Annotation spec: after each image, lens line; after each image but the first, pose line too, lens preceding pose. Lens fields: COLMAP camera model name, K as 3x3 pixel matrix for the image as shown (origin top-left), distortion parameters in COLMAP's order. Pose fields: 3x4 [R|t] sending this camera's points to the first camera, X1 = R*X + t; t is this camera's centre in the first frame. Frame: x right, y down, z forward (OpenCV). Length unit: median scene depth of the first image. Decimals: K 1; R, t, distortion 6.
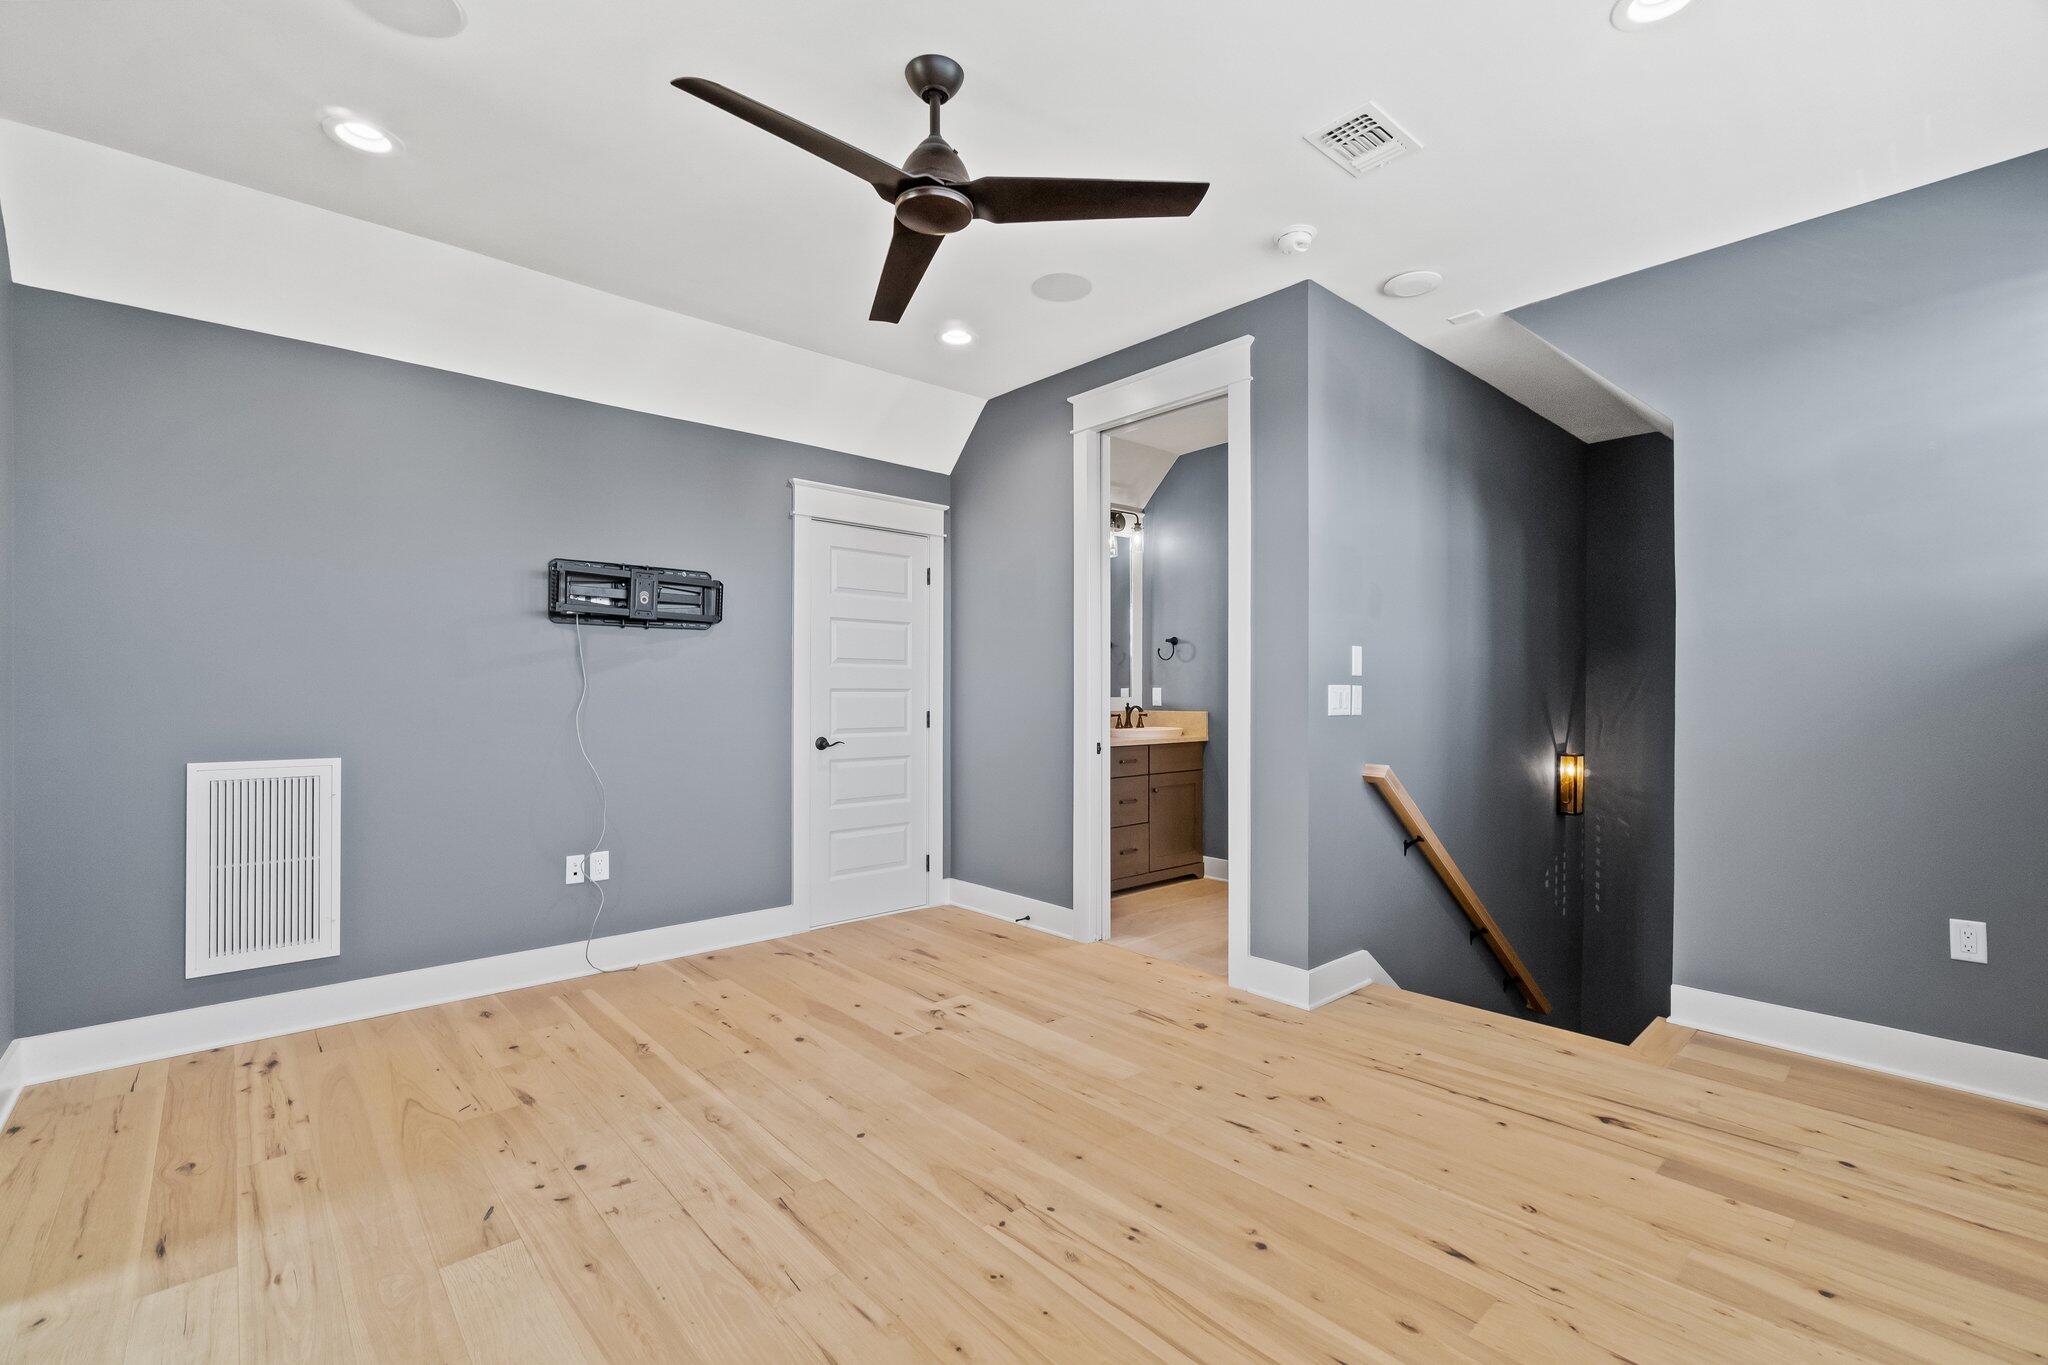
lens RADIAL K [[891.5, 0, 1024.8], [0, 891.5, 686.2], [0, 0, 1]] dist [0.002932, 0.000331]
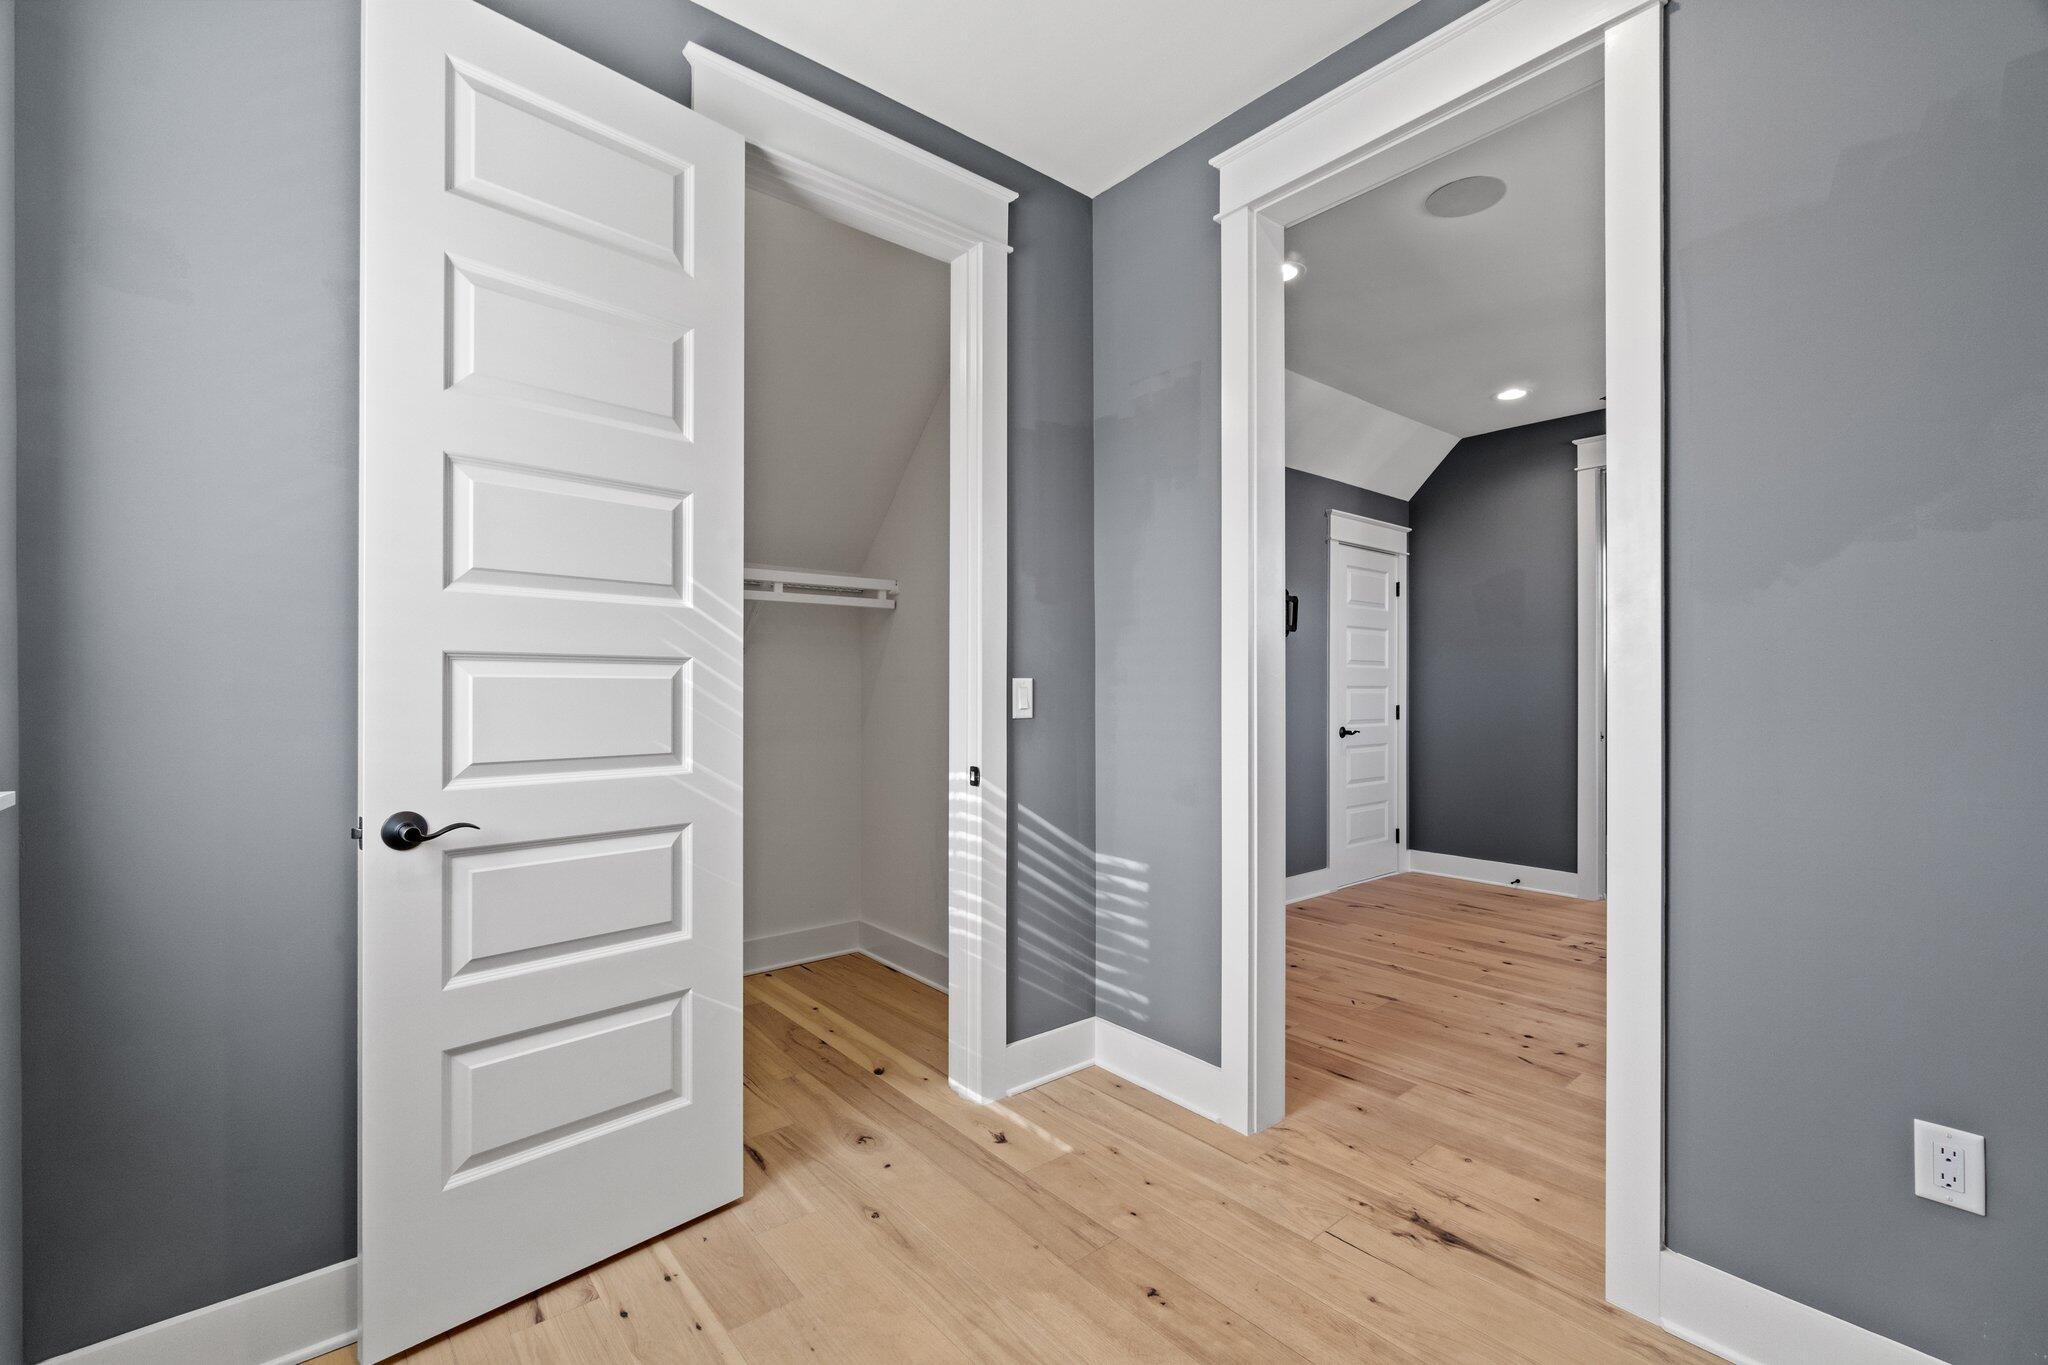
lens RADIAL K [[891.5, 0, 1023.5], [0, 891.5, 683.9], [0, 0, 1]] dist [0.002932, 0.000331]
pose [[0.999696, -0.001094, -0.024611, -0.635242], [0.001121, 0.999999, 0.001073, -0.001673], [0.024610, -0.001101, 0.999697, -0.196796]]
